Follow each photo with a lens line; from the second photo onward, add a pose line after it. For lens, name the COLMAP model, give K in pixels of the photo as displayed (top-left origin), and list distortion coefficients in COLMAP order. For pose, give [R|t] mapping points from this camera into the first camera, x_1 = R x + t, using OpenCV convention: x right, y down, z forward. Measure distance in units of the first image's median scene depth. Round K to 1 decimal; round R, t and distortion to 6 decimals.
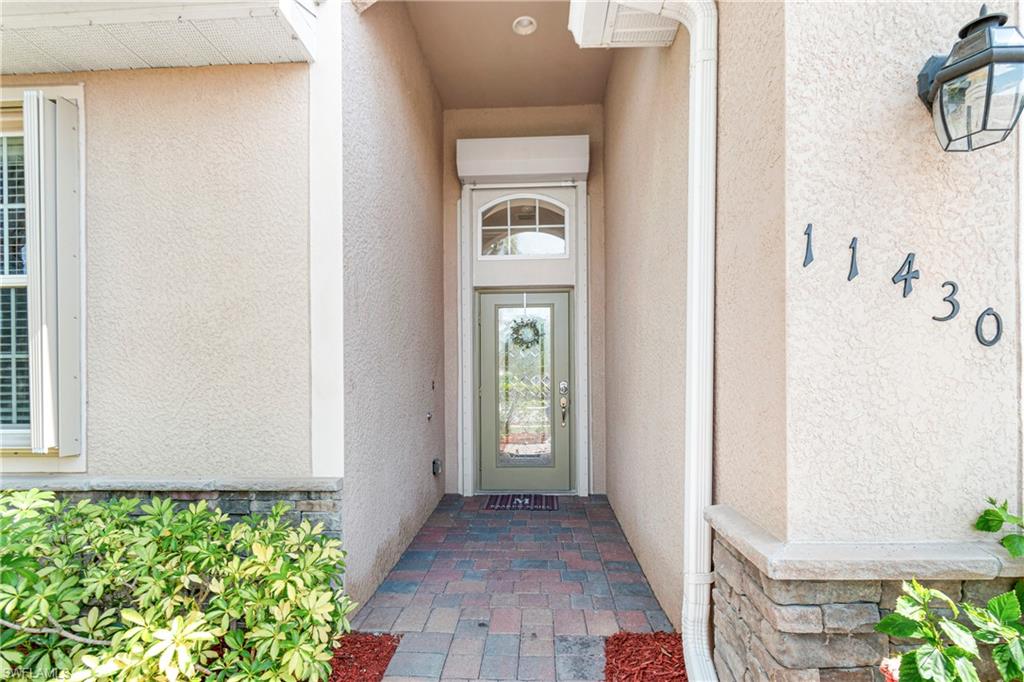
lens RADIAL K [[469.7, 0, 514.1], [0, 469.7, 383.2], [0, 0, 1]] dist [-0.001967, -0.000388]
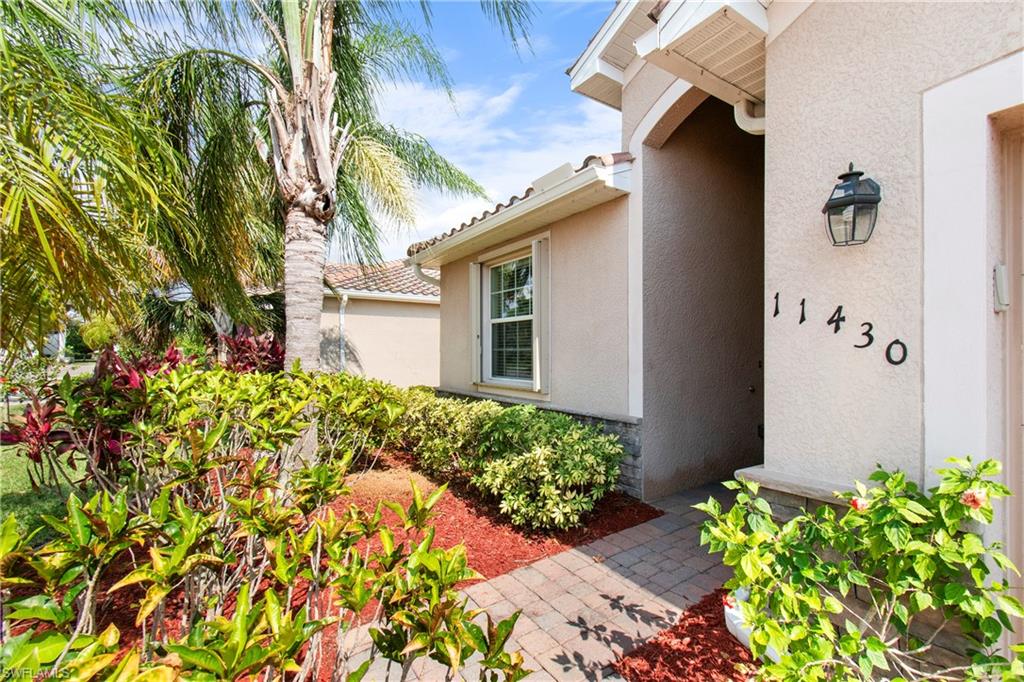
lens RADIAL K [[450.6, 0, 512.0], [0, 450.6, 341.0], [0, 0, 1]] dist [0.001289, 0.000213]
pose [[0.590886, -0.010813, -0.806683, 1.426112], [-0.005222, 0.999838, -0.017227, -0.121711], [0.806738, 0.014391, 0.590734, -0.834900]]
